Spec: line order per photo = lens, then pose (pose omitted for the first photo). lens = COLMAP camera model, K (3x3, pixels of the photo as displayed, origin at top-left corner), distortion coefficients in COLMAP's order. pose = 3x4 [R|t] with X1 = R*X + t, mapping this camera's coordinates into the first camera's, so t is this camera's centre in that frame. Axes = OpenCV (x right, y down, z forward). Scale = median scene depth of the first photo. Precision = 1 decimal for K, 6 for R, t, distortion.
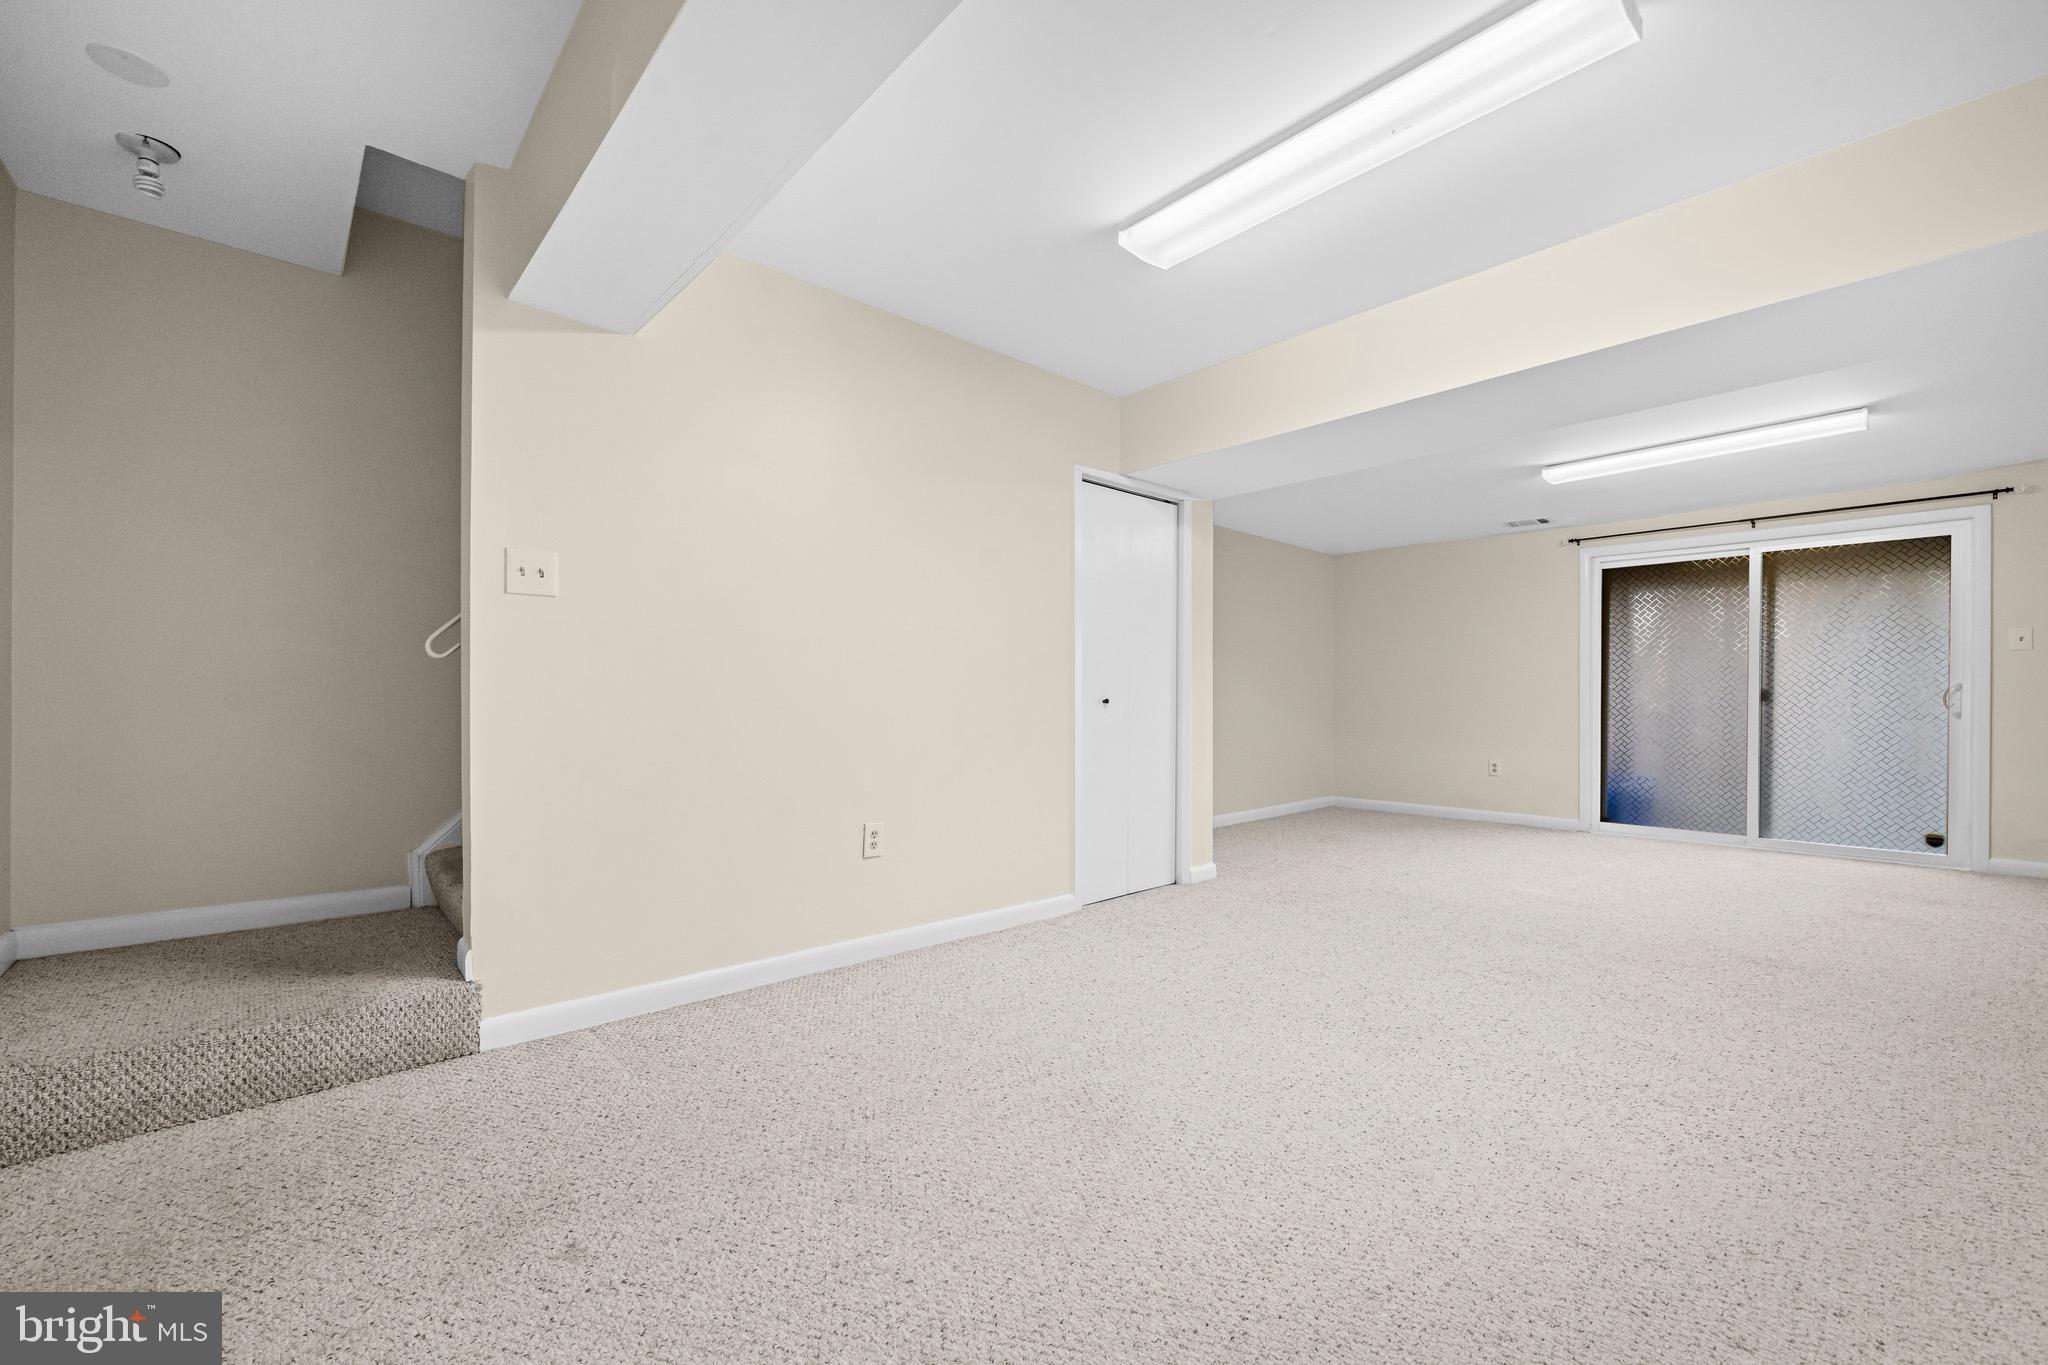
lens RADIAL K [[836.9, 0, 1006.7], [0, 836.9, 697.4], [0, 0, 1]] dist [-0.001055, 0.000245]
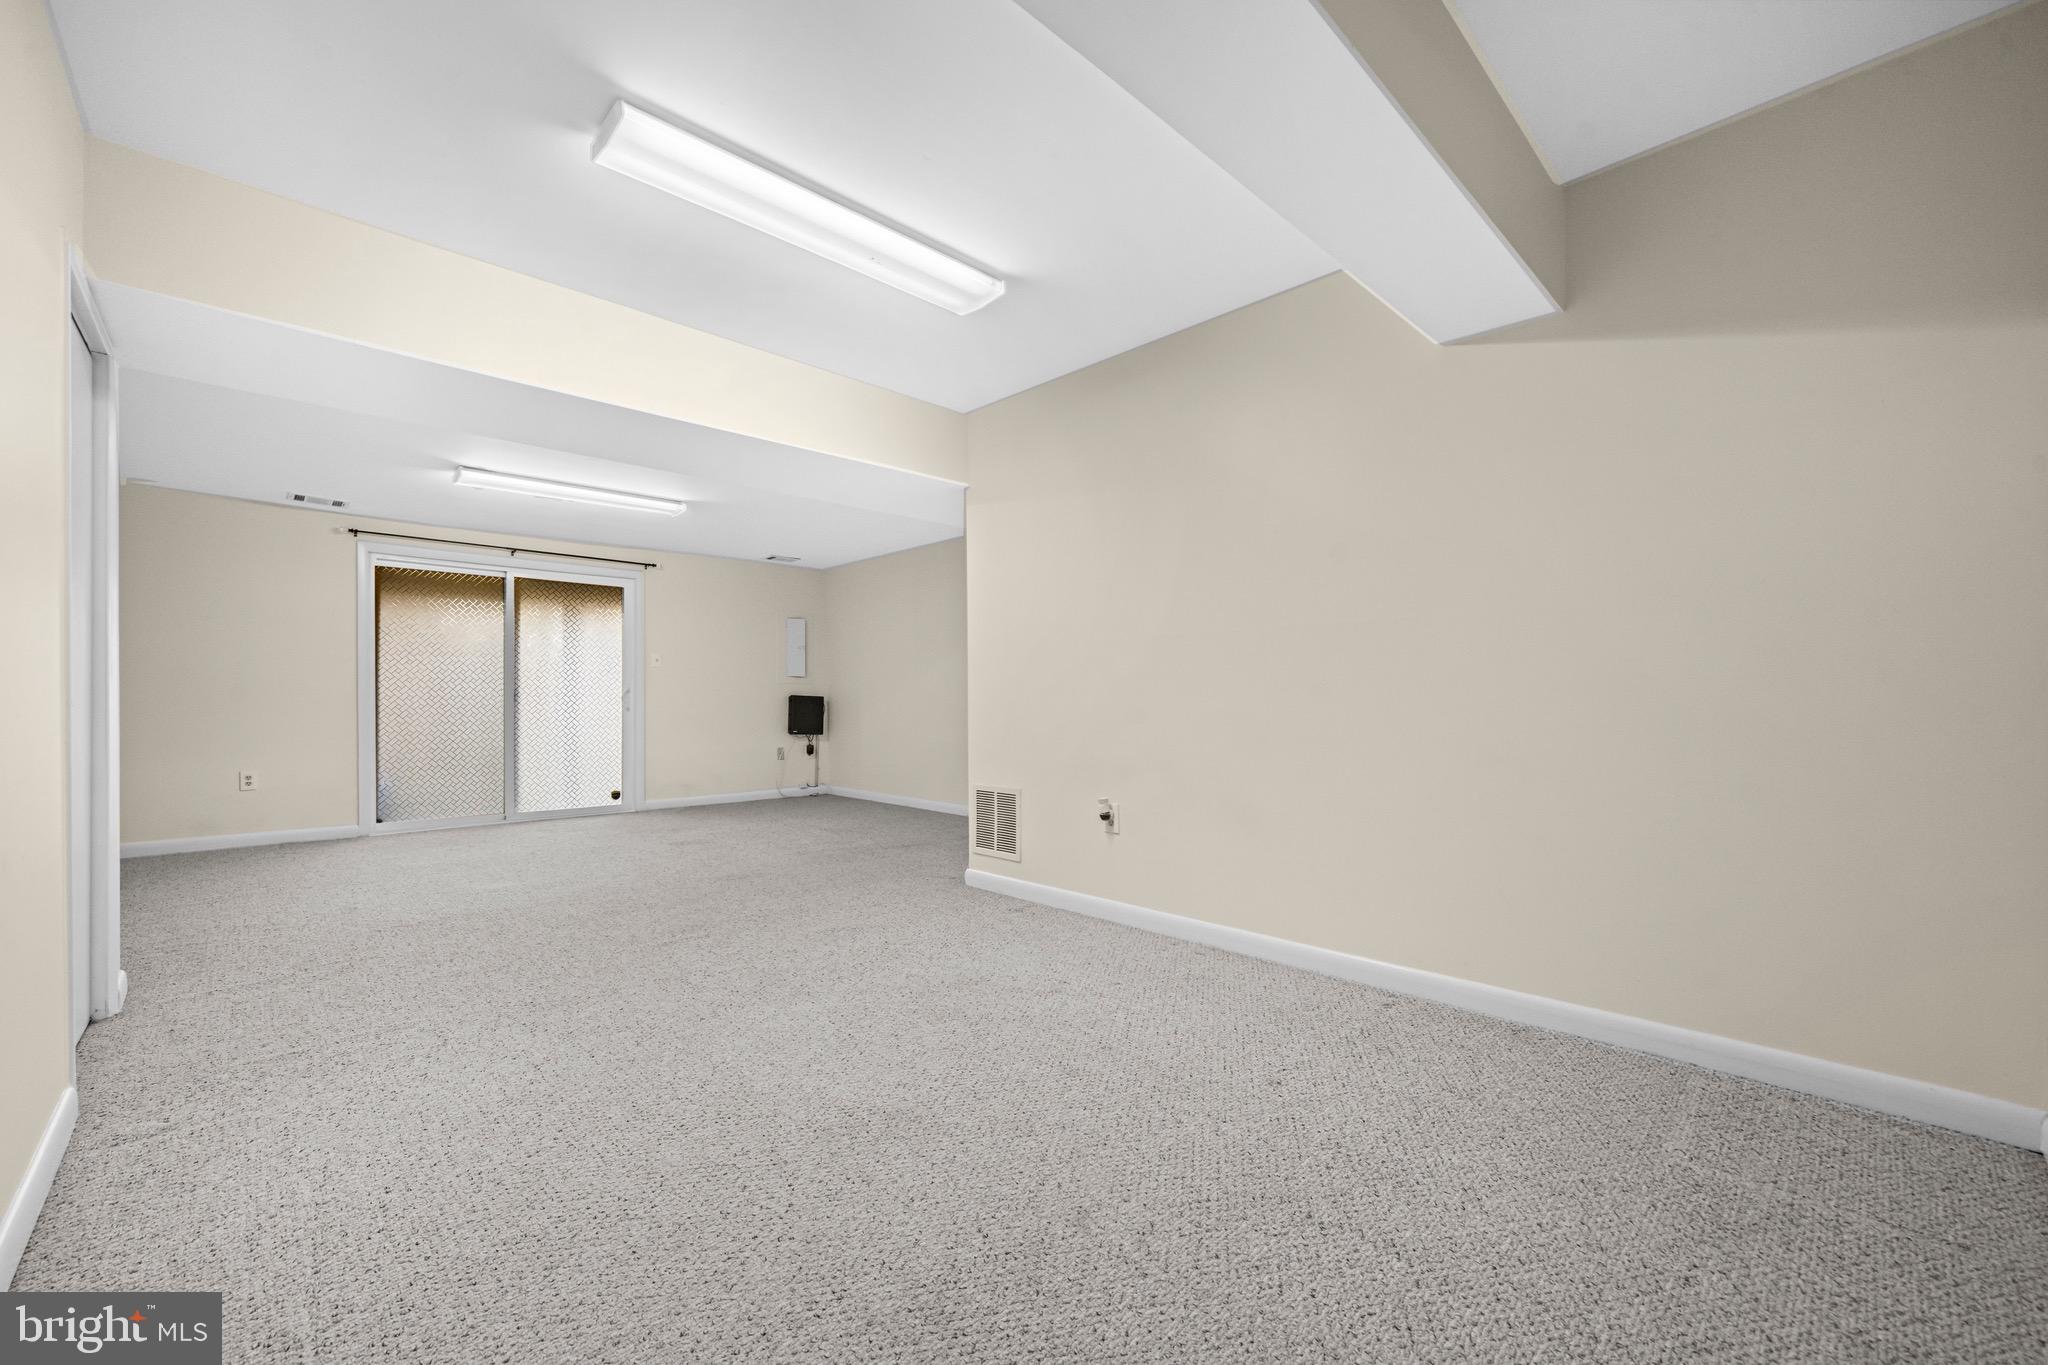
lens RADIAL K [[836.9, 0, 1006.1], [0, 836.9, 691.1], [0, 0, 1]] dist [-0.001055, 0.000245]
pose [[-0.048508, 0.009308, 0.998779, -0.340917], [-0.000544, 0.999956, -0.009345, 0.002469], [-0.998823, -0.000996, -0.048501, 0.351509]]
